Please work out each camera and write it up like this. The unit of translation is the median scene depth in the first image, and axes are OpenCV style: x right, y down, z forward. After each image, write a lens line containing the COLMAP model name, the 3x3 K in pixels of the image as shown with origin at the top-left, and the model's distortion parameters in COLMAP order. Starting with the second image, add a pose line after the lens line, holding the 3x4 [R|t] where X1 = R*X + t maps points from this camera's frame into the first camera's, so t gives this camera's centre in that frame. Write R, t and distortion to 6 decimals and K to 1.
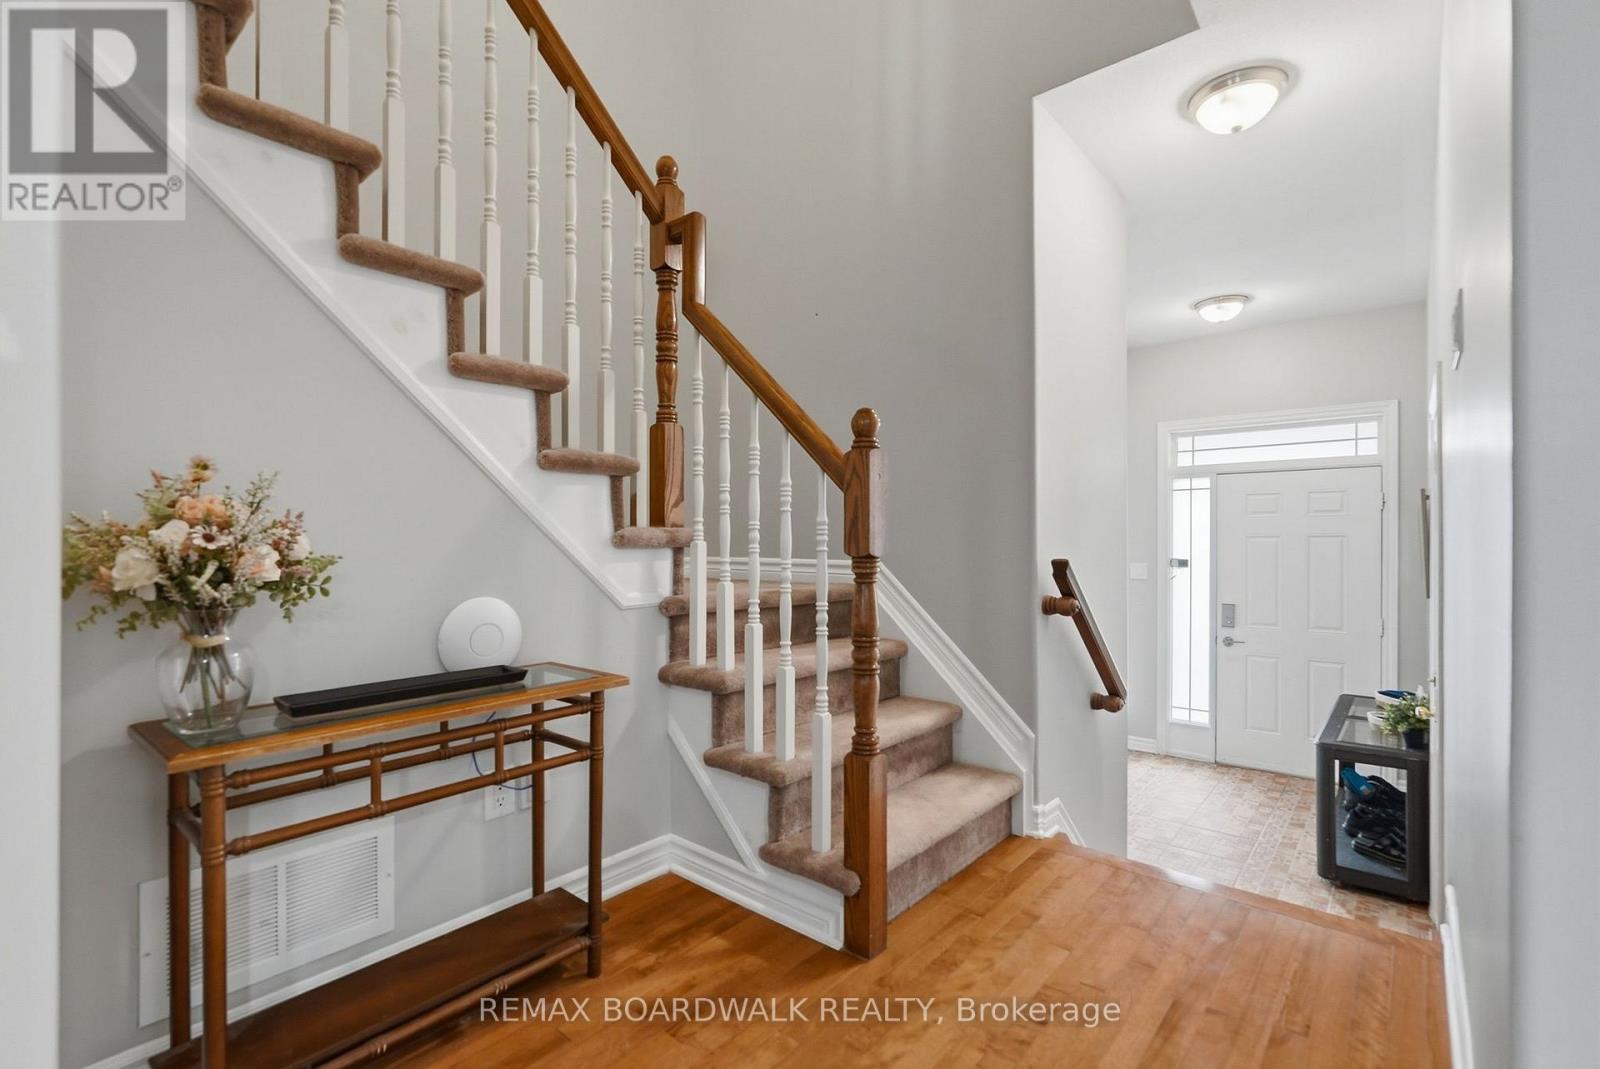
lens RADIAL K [[733.6, 0, 796.9], [0, 733.6, 543.1], [0, 0, 1]] dist [-0.003427, 0.002159]
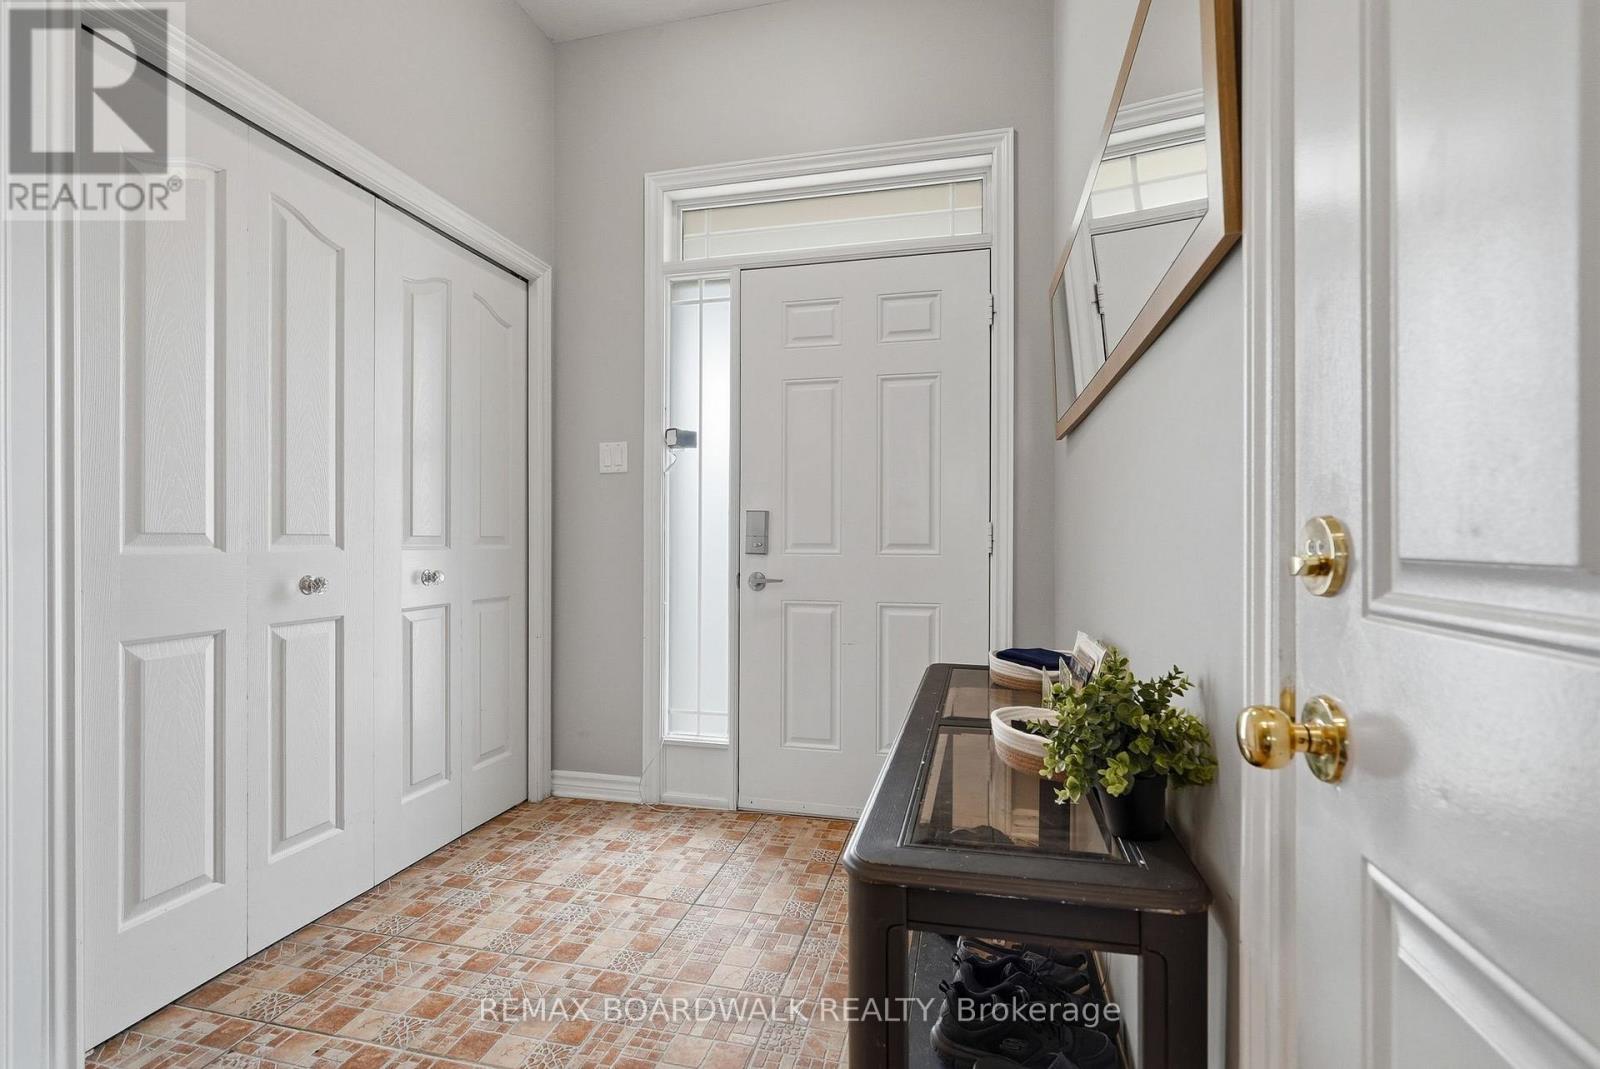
lens RADIAL K [[733.6, 0, 801.0], [0, 733.6, 535.8], [0, 0, 1]] dist [-0.003427, 0.002159]
pose [[0.894173, 0.003513, 0.447707, 0.383872], [-0.001076, 0.999983, -0.005698, 0.106007], [-0.447720, 0.004613, 0.894162, 0.516232]]
